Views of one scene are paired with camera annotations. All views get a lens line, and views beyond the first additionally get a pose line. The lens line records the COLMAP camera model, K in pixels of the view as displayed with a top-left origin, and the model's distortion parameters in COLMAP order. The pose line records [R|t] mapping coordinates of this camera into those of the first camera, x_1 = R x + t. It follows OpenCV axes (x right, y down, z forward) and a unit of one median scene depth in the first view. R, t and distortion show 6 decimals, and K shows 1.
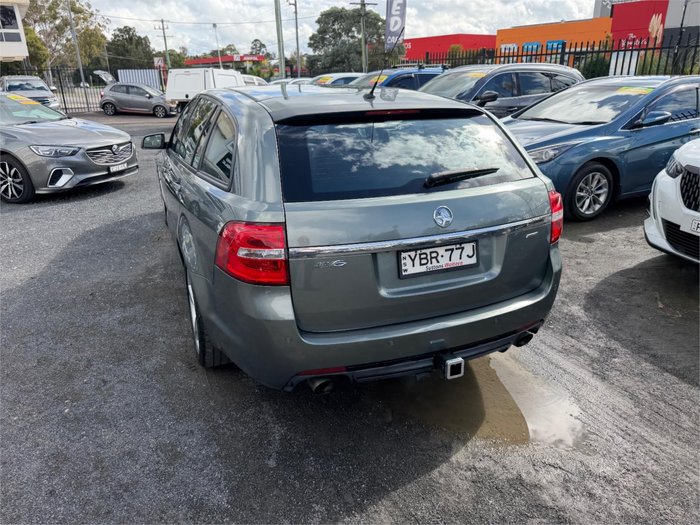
lens RADIAL K [[495.5, 0, 345.4], [0, 495.5, 265.5], [0, 0, 1]] dist [0.018682, -0.024979]
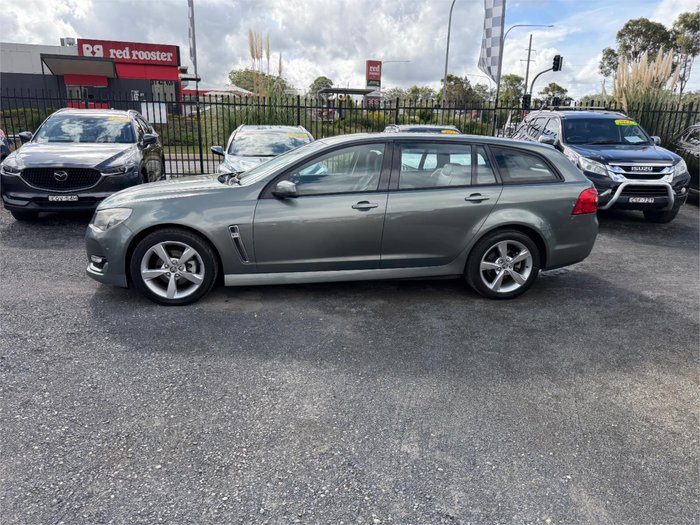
lens RADIAL K [[495.5, 0, 346.2], [0, 495.5, 263.1], [0, 0, 1]] dist [0.018682, -0.024979]
pose [[0.235730, -0.244855, 0.940467, -2.380830], [0.322560, 0.932591, 0.161954, -0.433277], [-0.916726, 0.265179, 0.298820, 1.211233]]
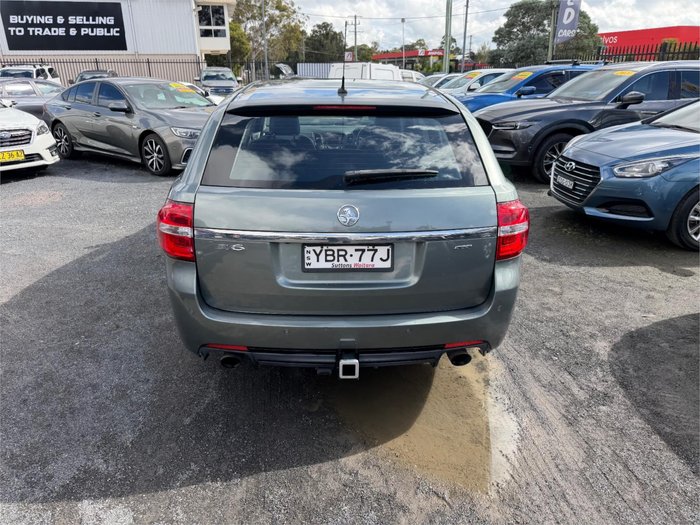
lens RADIAL K [[495.5, 0, 345.2], [0, 495.5, 268.9], [0, 0, 1]] dist [0.018682, -0.024979]
pose [[0.939885, 0.139881, -0.311528, 0.441499], [-0.135262, 0.990137, 0.036503, -0.023917], [0.313562, 0.007829, 0.949536, 0.051632]]
